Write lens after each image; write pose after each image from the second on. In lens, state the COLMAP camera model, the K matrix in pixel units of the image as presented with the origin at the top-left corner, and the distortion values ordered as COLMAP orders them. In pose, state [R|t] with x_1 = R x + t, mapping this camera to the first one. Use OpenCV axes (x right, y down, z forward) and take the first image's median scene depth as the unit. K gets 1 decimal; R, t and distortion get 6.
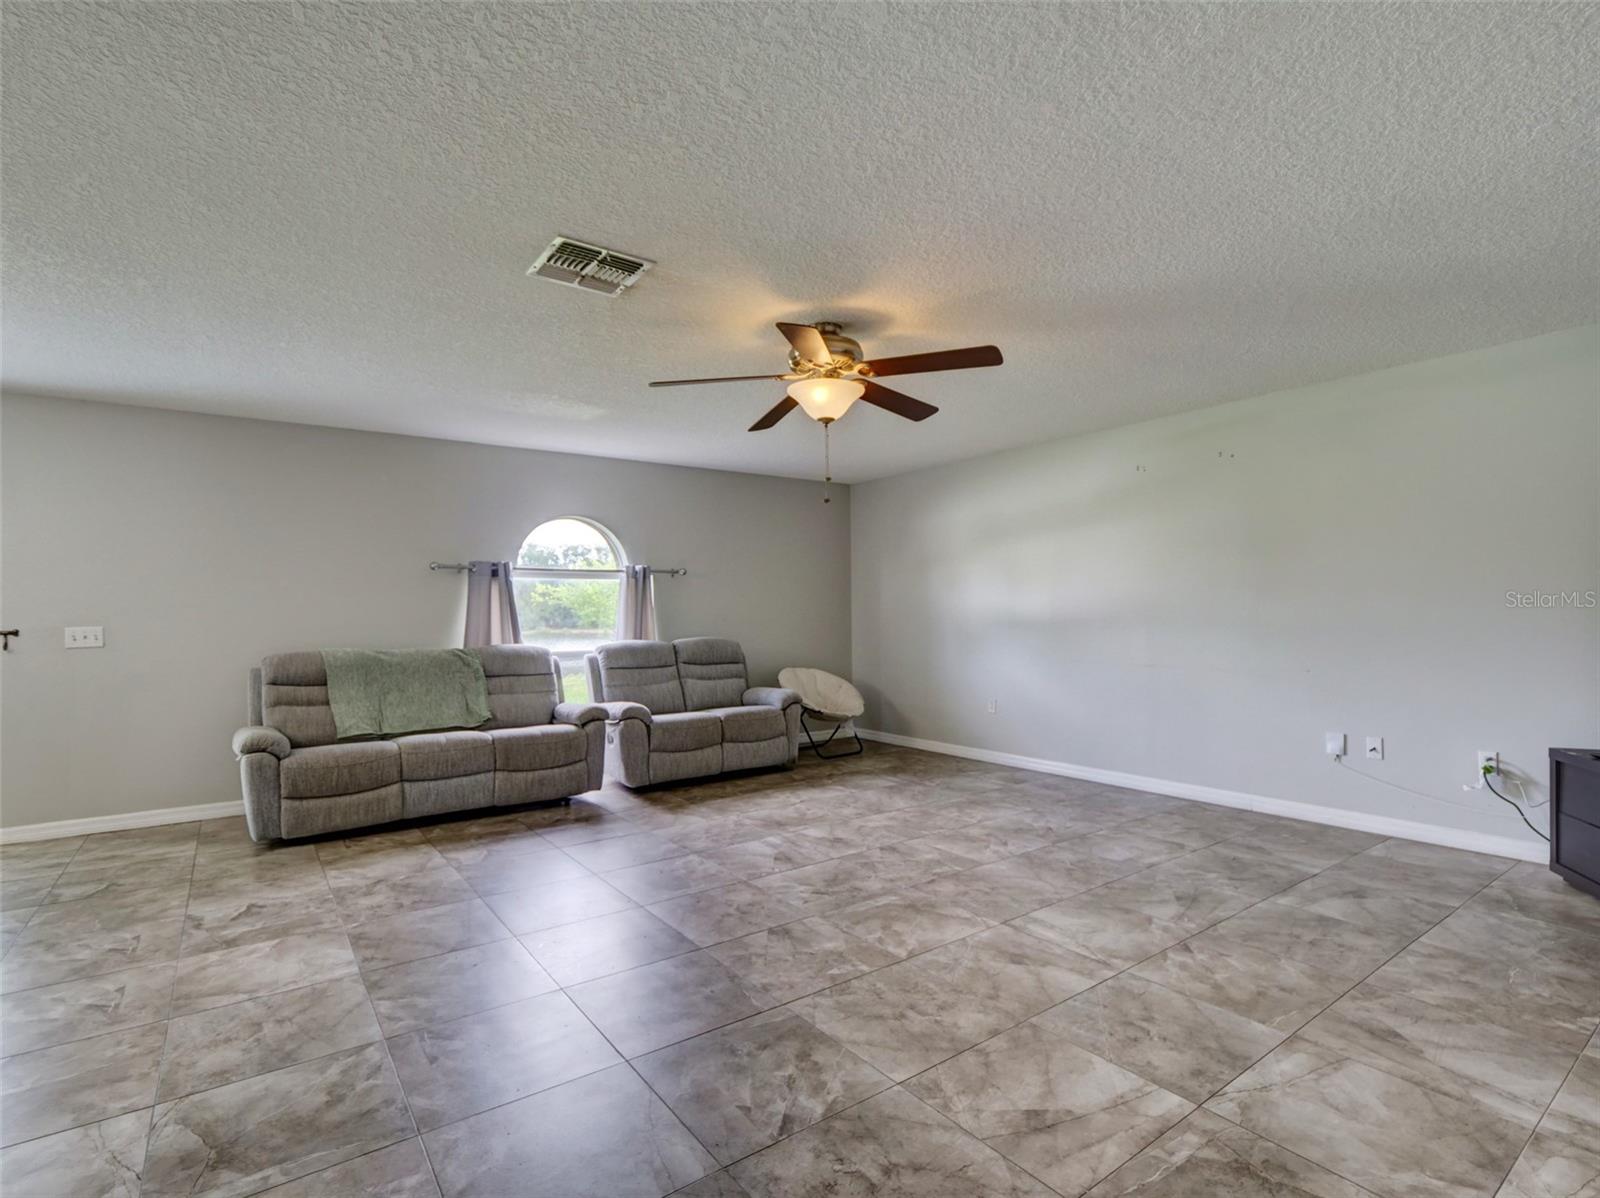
lens RADIAL K [[790.2, 0, 800.0], [0, 790.2, 599.0], [0, 0, 1]] dist [-0.000494, 0.000756]
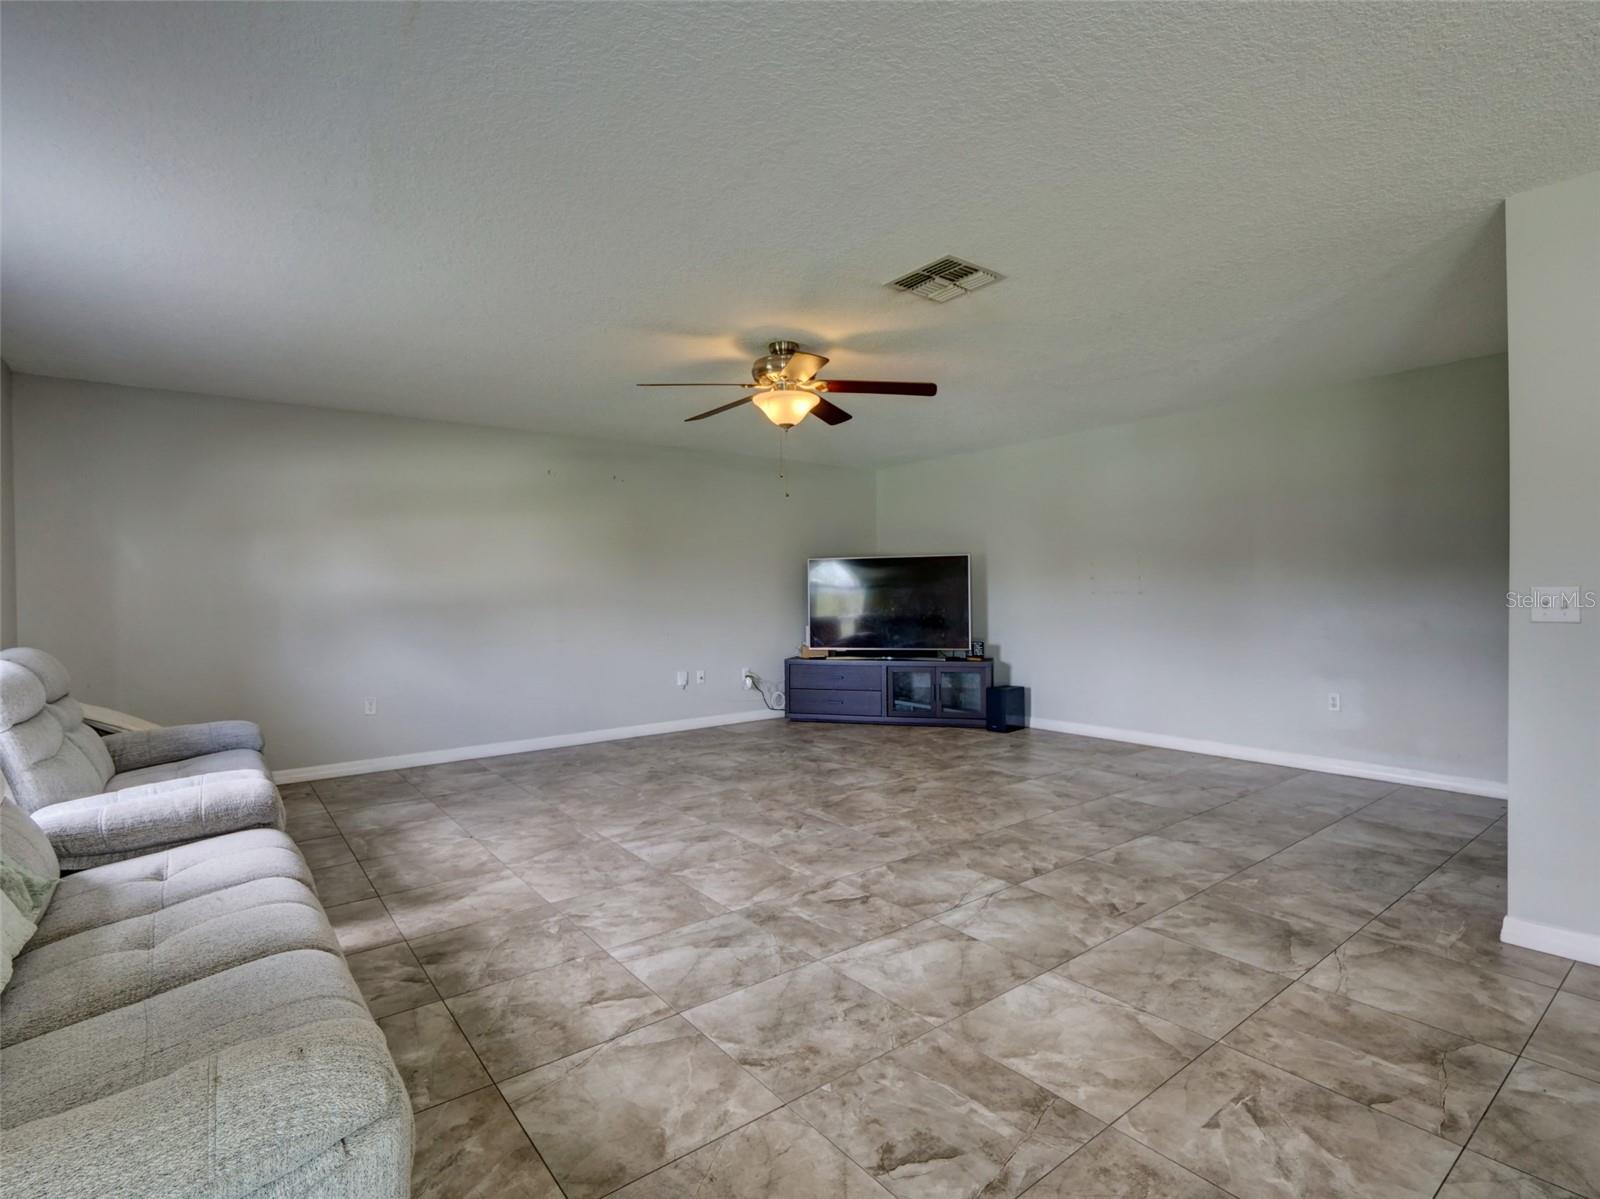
lens RADIAL K [[782.4, 0, 798.9], [0, 782.4, 600.4], [0, 0, 1]] dist [-0.015765, 0.000840]
pose [[-0.036172, 0.003868, 0.999338, -1.189733], [-0.004488, 0.999982, -0.004033, 0.040160], [-0.999335, -0.004631, -0.036154, 1.087045]]
